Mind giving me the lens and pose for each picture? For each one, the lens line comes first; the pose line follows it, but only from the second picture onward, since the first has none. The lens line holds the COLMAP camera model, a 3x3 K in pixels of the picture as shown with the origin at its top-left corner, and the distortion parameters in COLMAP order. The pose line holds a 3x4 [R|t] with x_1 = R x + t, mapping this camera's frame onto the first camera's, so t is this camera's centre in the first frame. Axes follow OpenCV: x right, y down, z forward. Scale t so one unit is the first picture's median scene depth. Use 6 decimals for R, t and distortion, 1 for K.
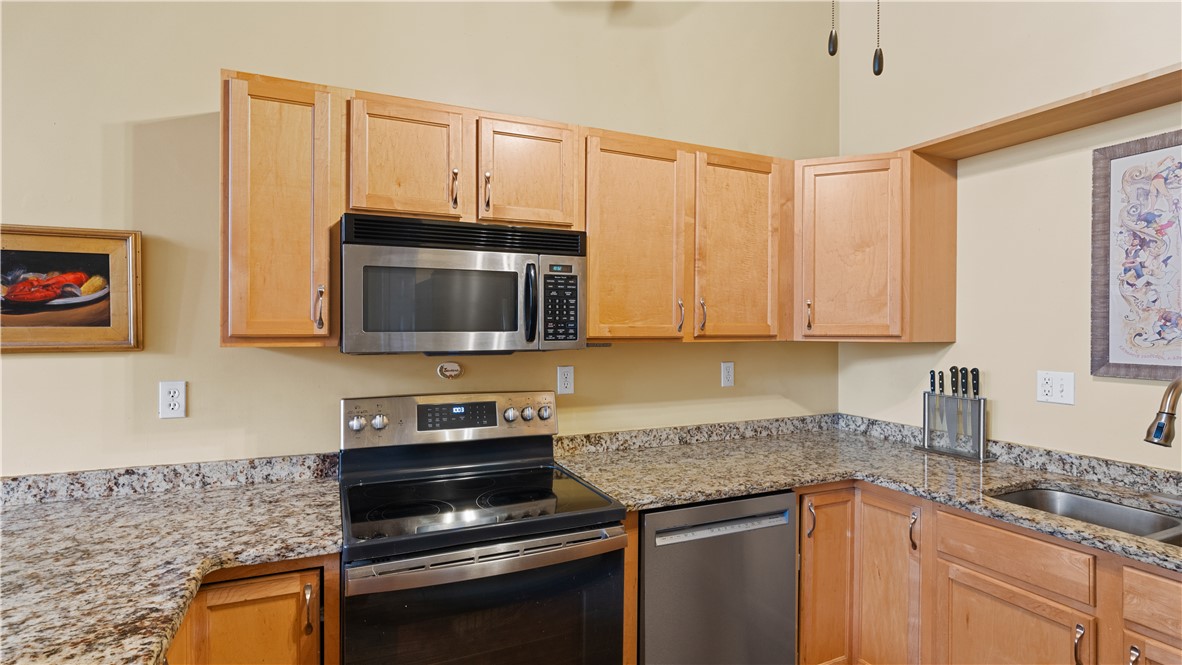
lens RADIAL K [[556.0, 0, 586.9], [0, 556.0, 329.9], [0, 0, 1]] dist [-0.016017, 0.006288]
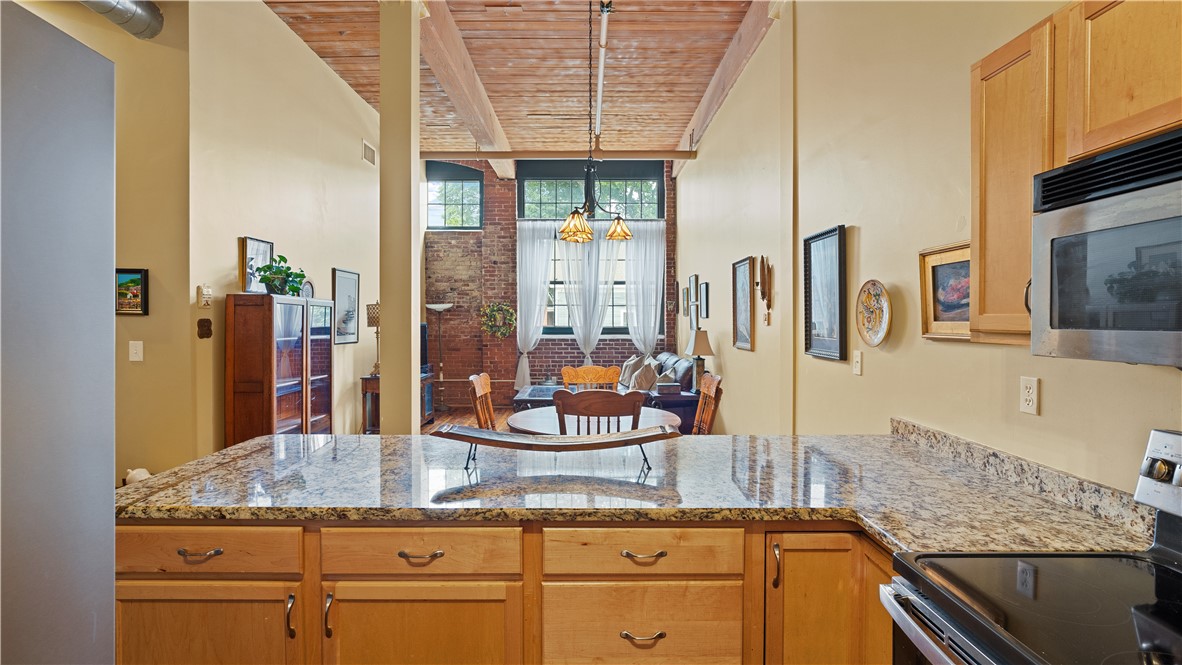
lens RADIAL K [[556.0, 0, 588.1], [0, 556.0, 325.8], [0, 0, 1]] dist [-0.016017, 0.006288]
pose [[-0.404353, 0.007364, -0.914573, 0.435764], [-0.010632, 0.999862, 0.012752, -0.002387], [0.914541, 0.014880, -0.404219, 0.616846]]
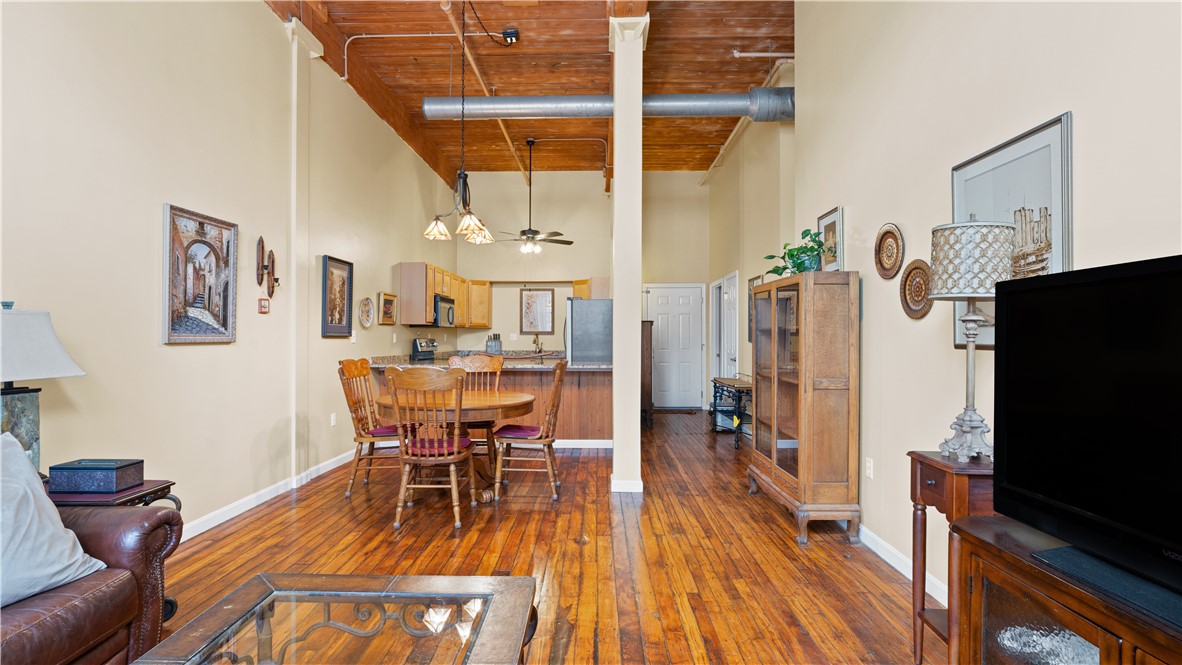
lens RADIAL K [[561.4, 0, 584.8], [0, 561.4, 336.9], [0, 0, 1]] dist [0.000889, 0.000124]
pose [[0.429201, -0.000866, 0.903208, -3.367849], [0.007822, 0.999966, -0.002758, 0.125469], [-0.903175, 0.008249, 0.429193, -1.678274]]
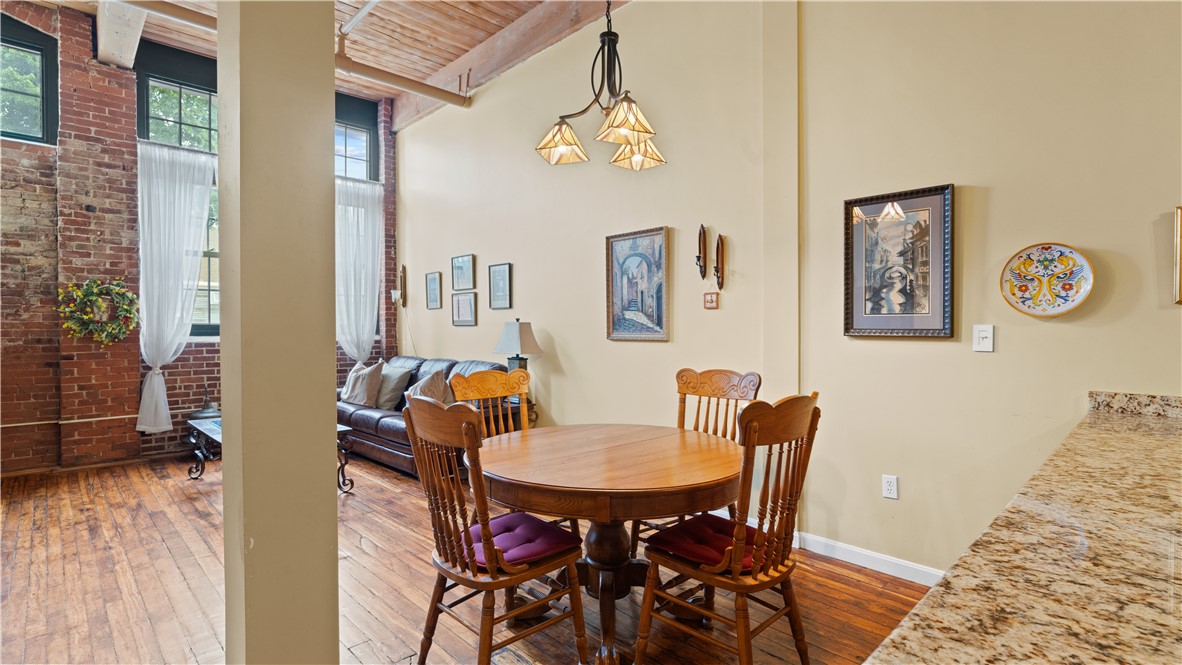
lens RADIAL K [[556.0, 0, 588.0], [0, 556.0, 335.0], [0, 0, 1]] dist [-0.016017, 0.006288]
pose [[0.340564, 0.009643, -0.940172, -0.286706], [-0.005601, 0.999950, 0.008227, 0.094282], [0.940205, 0.002464, 0.340601, -0.668232]]
